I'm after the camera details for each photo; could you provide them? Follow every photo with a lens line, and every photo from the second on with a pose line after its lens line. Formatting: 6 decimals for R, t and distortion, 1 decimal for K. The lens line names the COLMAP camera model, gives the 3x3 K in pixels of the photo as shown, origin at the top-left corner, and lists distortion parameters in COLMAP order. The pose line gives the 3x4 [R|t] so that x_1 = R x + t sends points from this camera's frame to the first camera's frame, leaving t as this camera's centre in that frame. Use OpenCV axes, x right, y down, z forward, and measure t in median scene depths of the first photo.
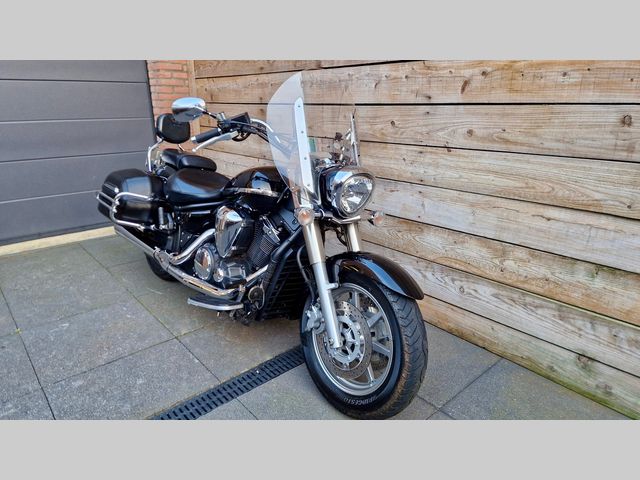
lens RADIAL K [[437.8, 0, 304.4], [0, 437.8, 239.2], [0, 0, 1]] dist [0.060082, -0.061385]
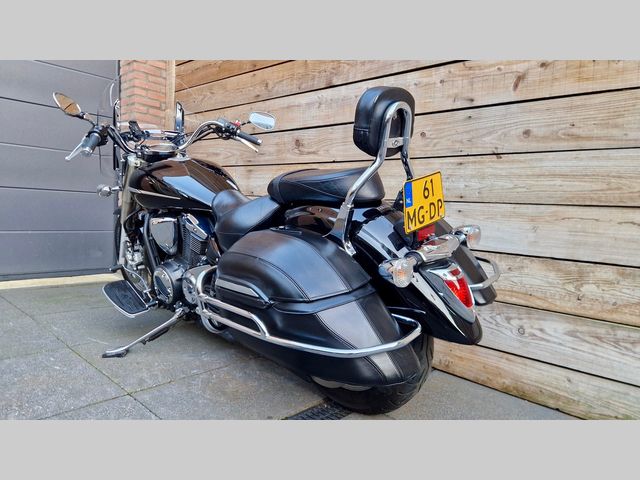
lens RADIAL K [[437.8, 0, 315.2], [0, 437.8, 237.4], [0, 0, 1]] dist [0.060082, -0.061385]
pose [[0.989547, 0.056616, 0.132634, -0.119641], [-0.022929, 0.969781, -0.242899, 0.156584], [-0.142378, 0.237319, 0.960941, 0.266170]]
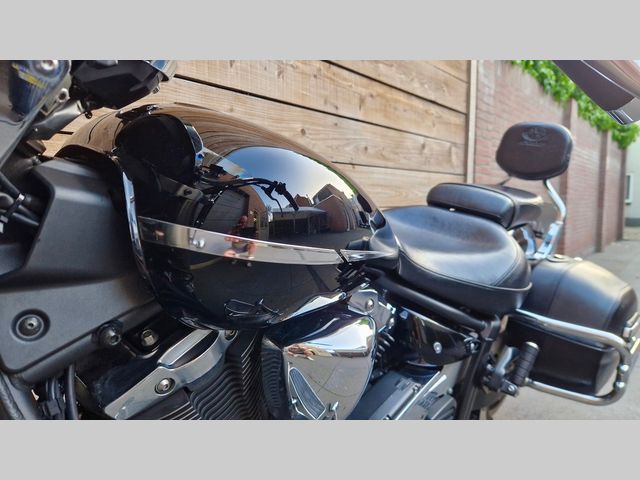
lens RADIAL K [[437.8, 0, 322.1], [0, 437.8, 239.7], [0, 0, 1]] dist [0.060082, -0.061385]
pose [[-0.185112, -0.070737, 0.980168, -0.577154], [0.308920, 0.942655, 0.126372, -0.188811], [-0.932900, 0.326187, -0.152645, 1.222470]]
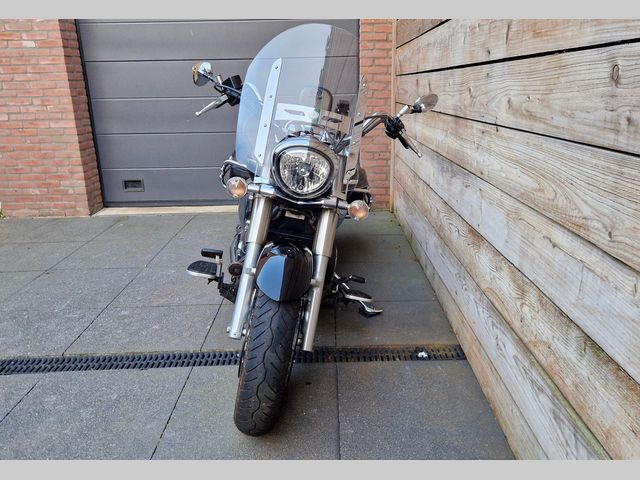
lens RADIAL K [[528.2, 0, 314.7], [0, 528.2, 240.7], [0, 0, 1]] dist [0.015767, 0.000059]
pose [[0.757418, 0.179184, -0.627862, 0.637641], [-0.189159, 0.980587, 0.051656, -0.022967], [0.624929, 0.079641, 0.776609, 0.202630]]
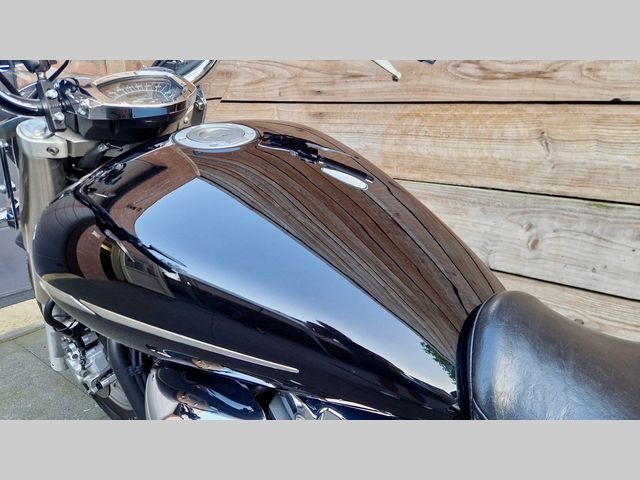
lens RADIAL K [[437.8, 0, 316.2], [0, 437.8, 231.3], [0, 0, 1]] dist [0.060082, -0.061385]
pose [[0.969315, -0.041288, 0.242329, -0.307403], [0.050833, 0.998153, -0.033264, -0.174945], [-0.240508, 0.044561, 0.969624, 0.942145]]
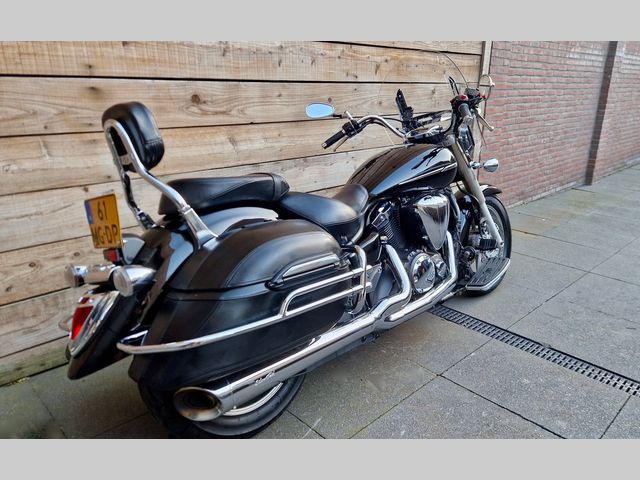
lens RADIAL K [[463.9, 0, 353.2], [0, 463.9, 242.7], [0, 0, 1]] dist [0.047608, -0.037833]
pose [[-0.113330, -0.312984, 0.942973, -1.045038], [0.292691, 0.896454, 0.332721, -0.333882], [-0.949467, 0.313707, -0.009987, 1.140848]]
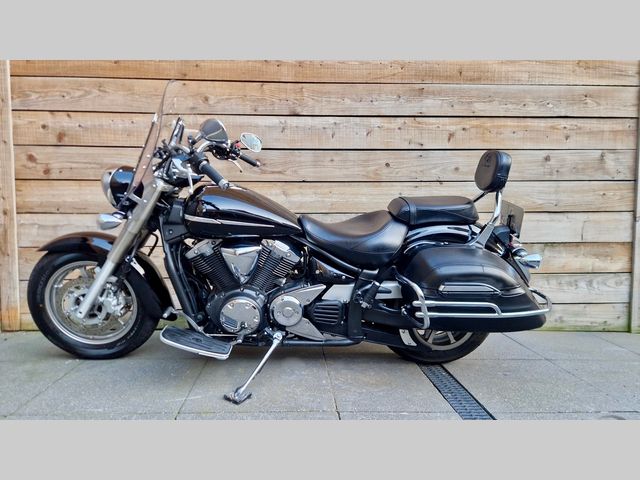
lens RADIAL K [[437.8, 0, 317.5], [0, 437.8, 237.7], [0, 0, 1]] dist [0.060082, -0.061385]
pose [[0.584100, -0.041628, 0.810614, -0.940230], [0.245280, 0.961046, -0.127387, 0.032265], [-0.773735, 0.273234, 0.571557, 0.560224]]
